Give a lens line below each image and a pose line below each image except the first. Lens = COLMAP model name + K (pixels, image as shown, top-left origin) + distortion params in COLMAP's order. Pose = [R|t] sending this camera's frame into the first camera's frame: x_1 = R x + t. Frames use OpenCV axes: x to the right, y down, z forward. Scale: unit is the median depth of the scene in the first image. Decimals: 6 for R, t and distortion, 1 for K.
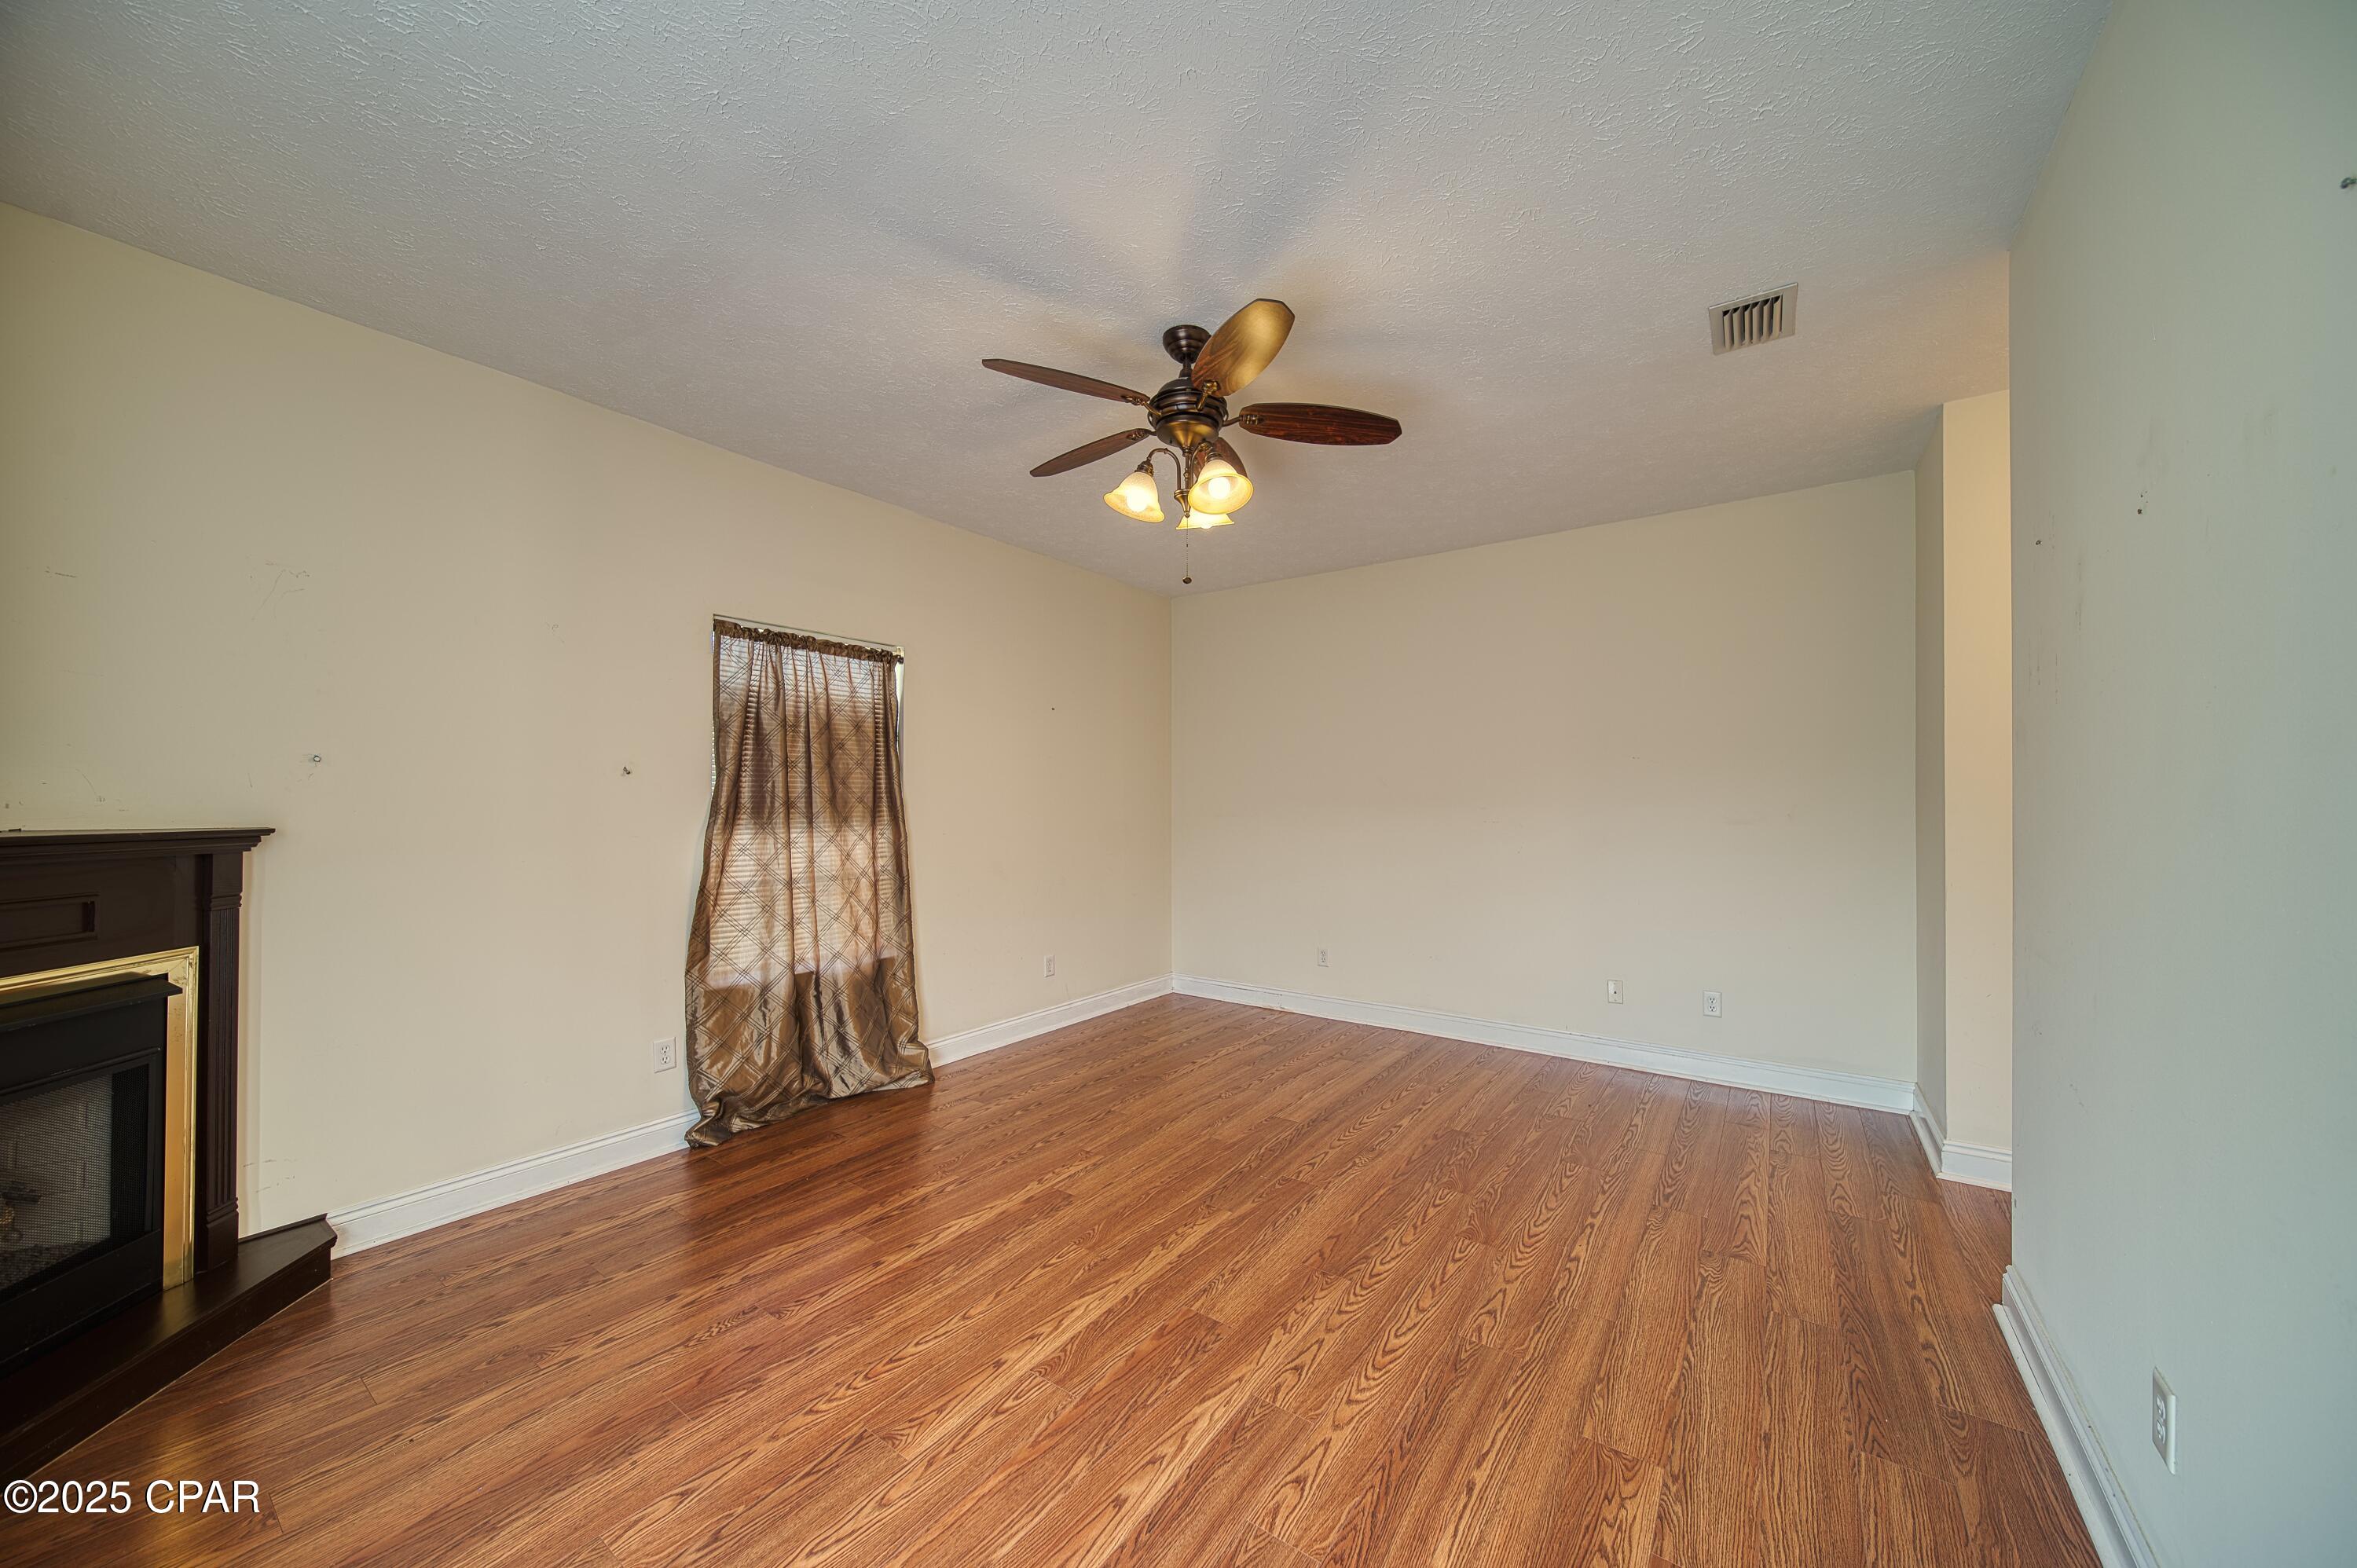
lens RADIAL K [[827.2, 0, 1193.3], [0, 827.2, 795.3], [0, 0, 1]] dist [0.000626, -0.000381]
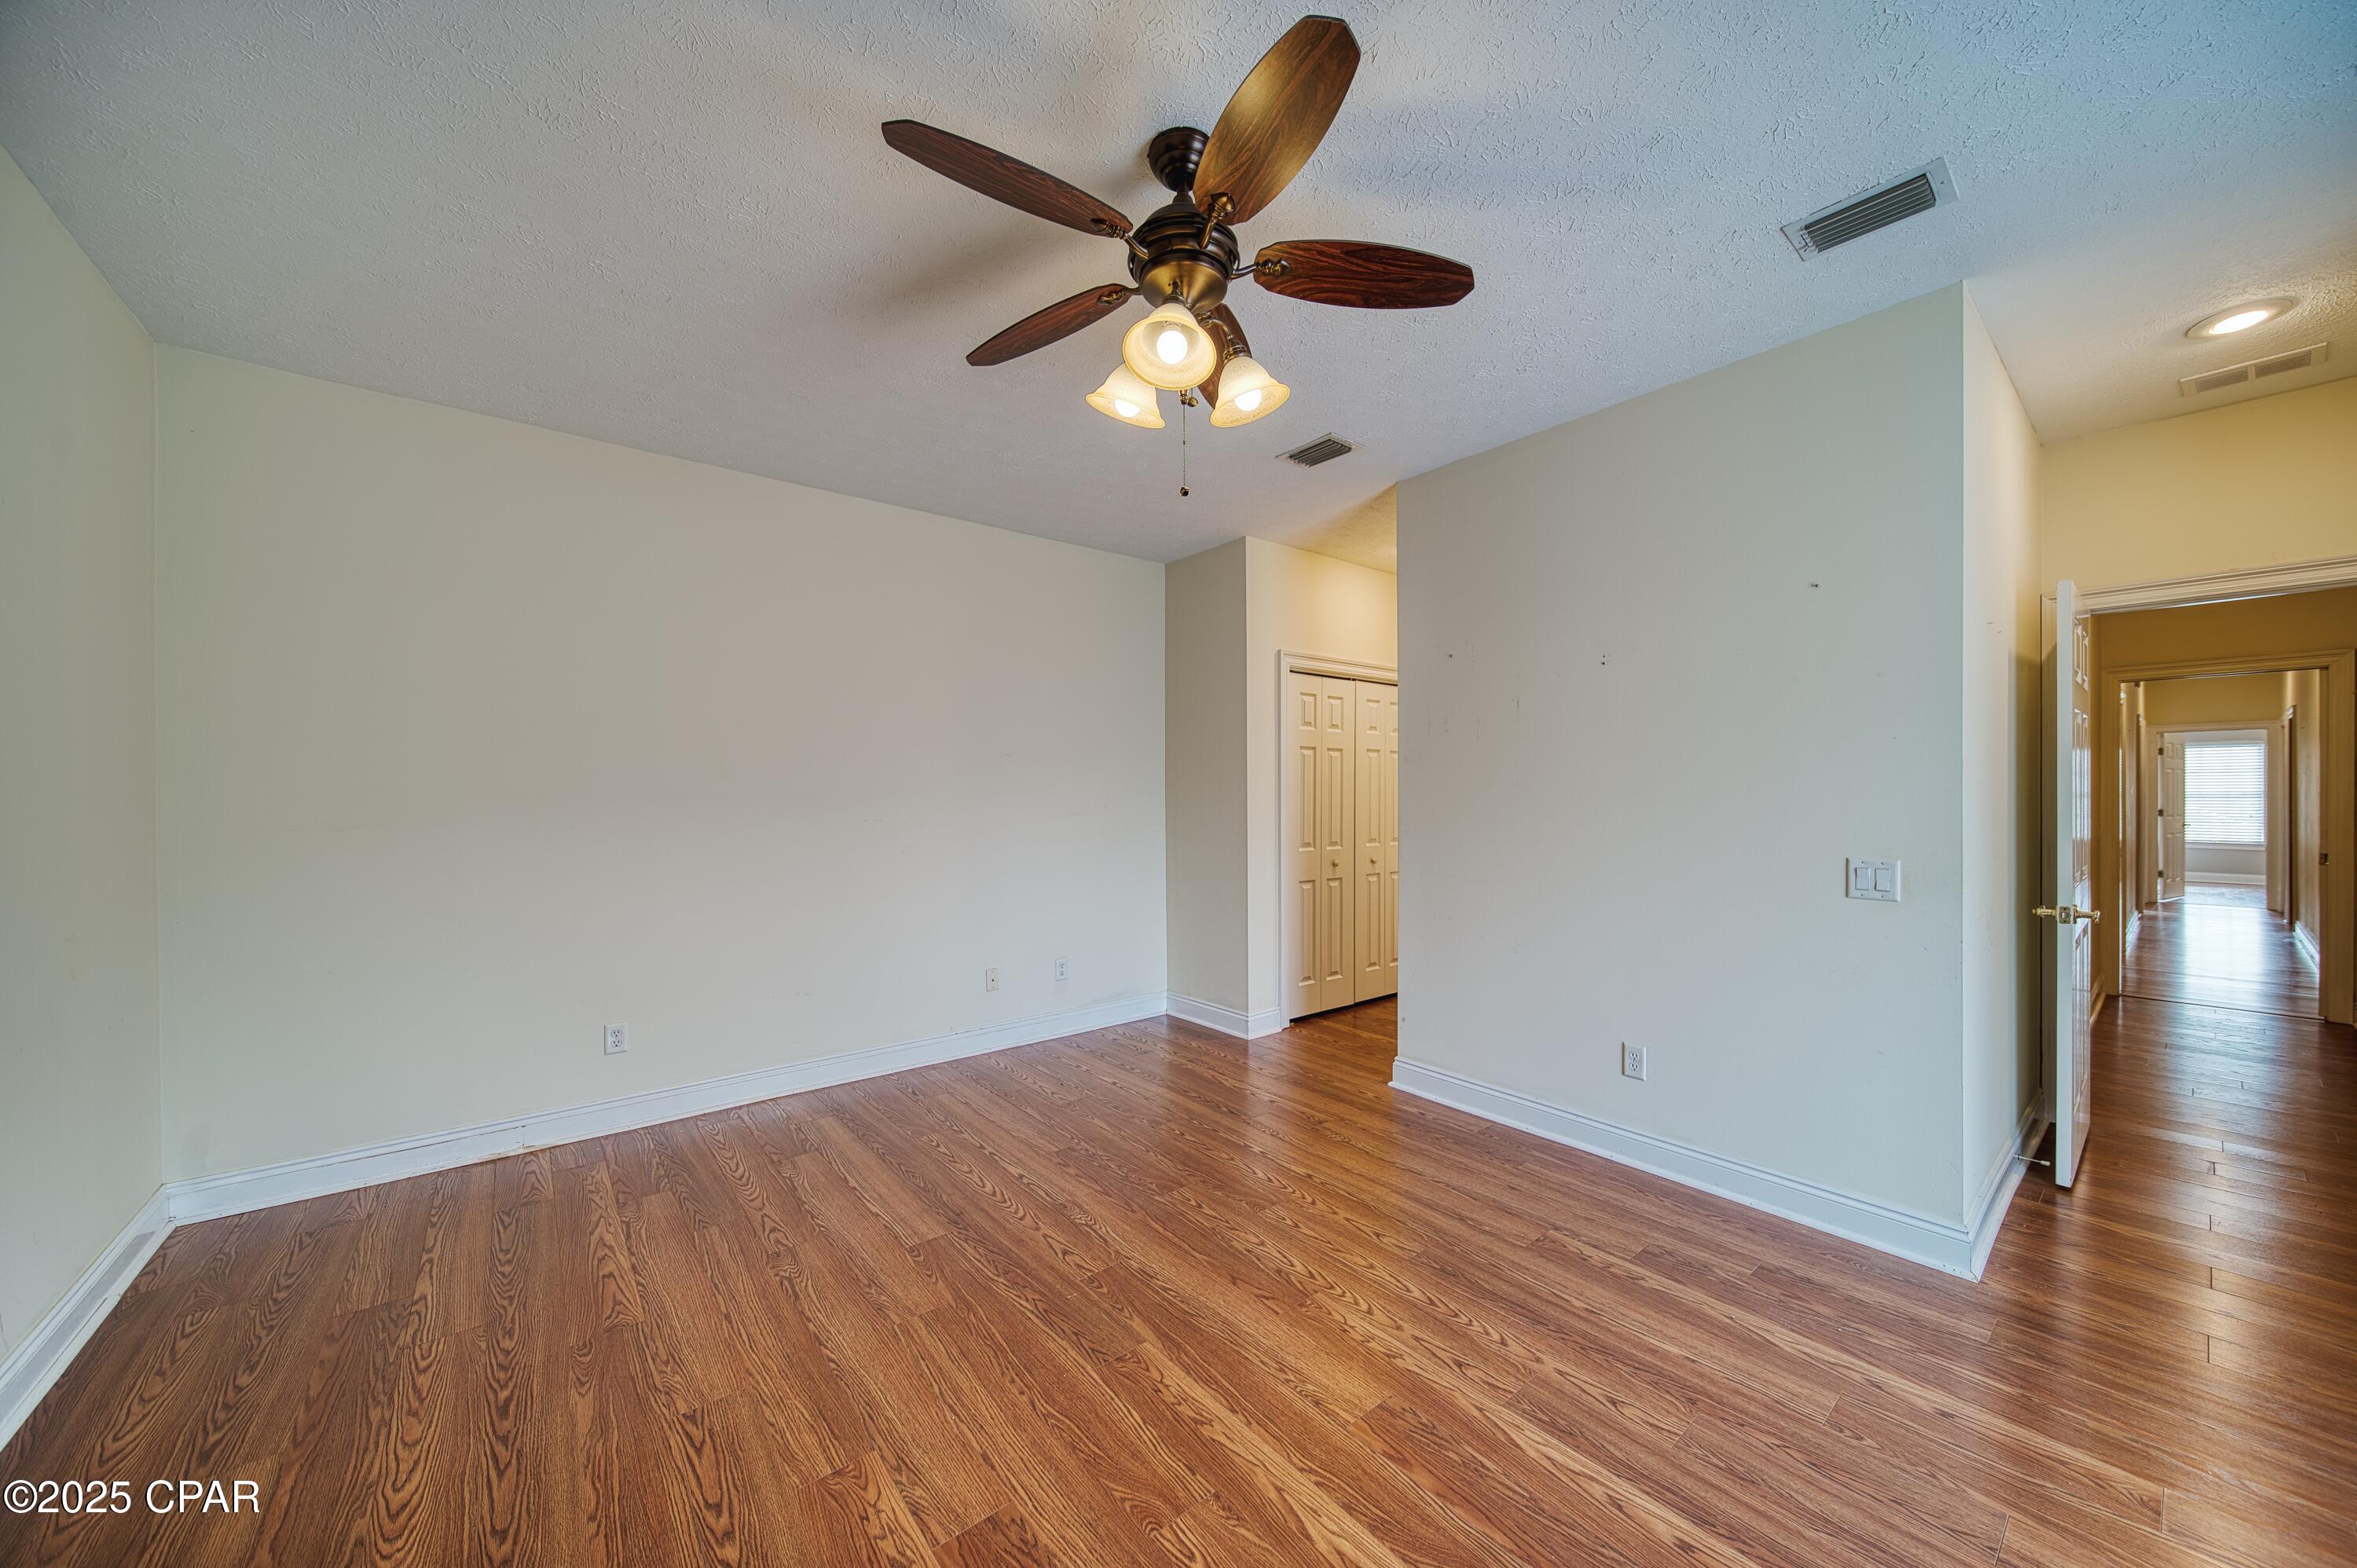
lens RADIAL K [[816.2, 0, 1191.9], [0, 816.2, 836.5], [0, 0, 1]] dist [0.000503, -0.000109]
pose [[0.267505, -0.050719, 0.962221, -0.764717], [-0.005775, 0.998511, 0.054238, -0.003595], [-0.963539, -0.020065, 0.266813, 0.911847]]
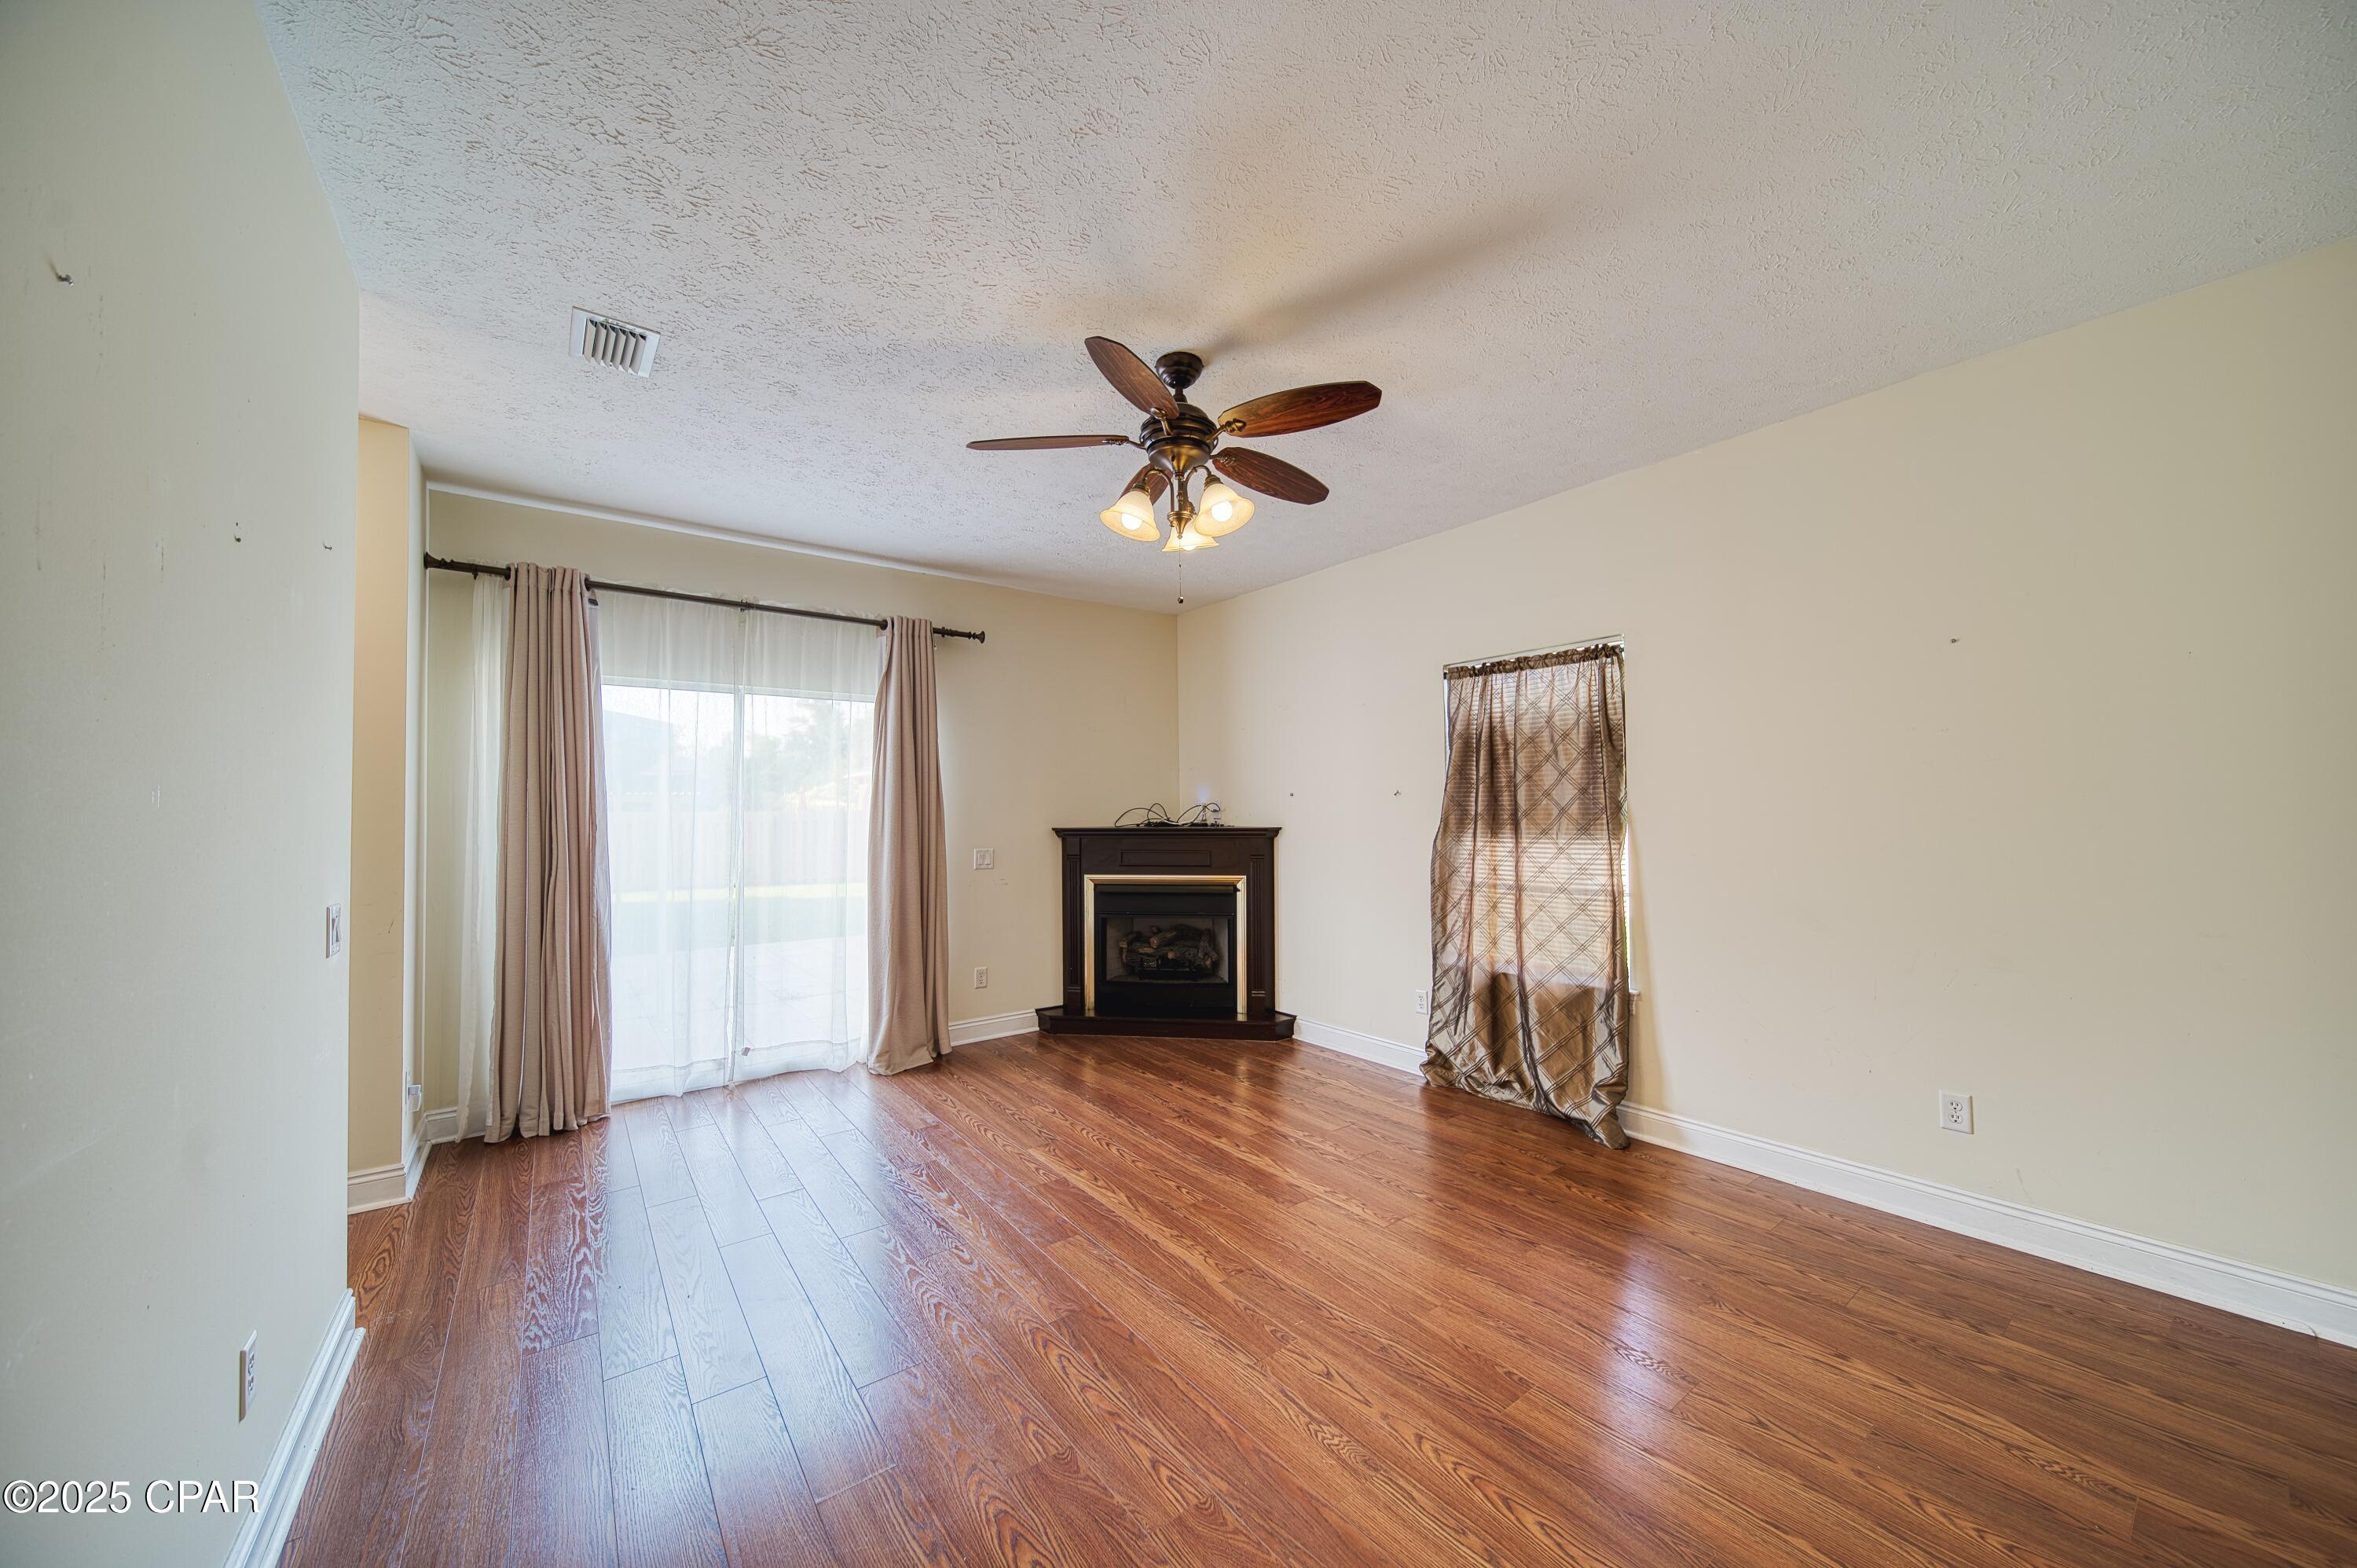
lens RADIAL K [[827.2, 0, 1193.3], [0, 827.2, 795.3], [0, 0, 1]] dist [0.000626, -0.000381]
pose [[-0.294432, -0.014548, -0.955562, 1.086167], [0.019120, 0.999594, -0.021109, -0.002439], [0.955481, -0.024485, -0.294034, 1.482605]]
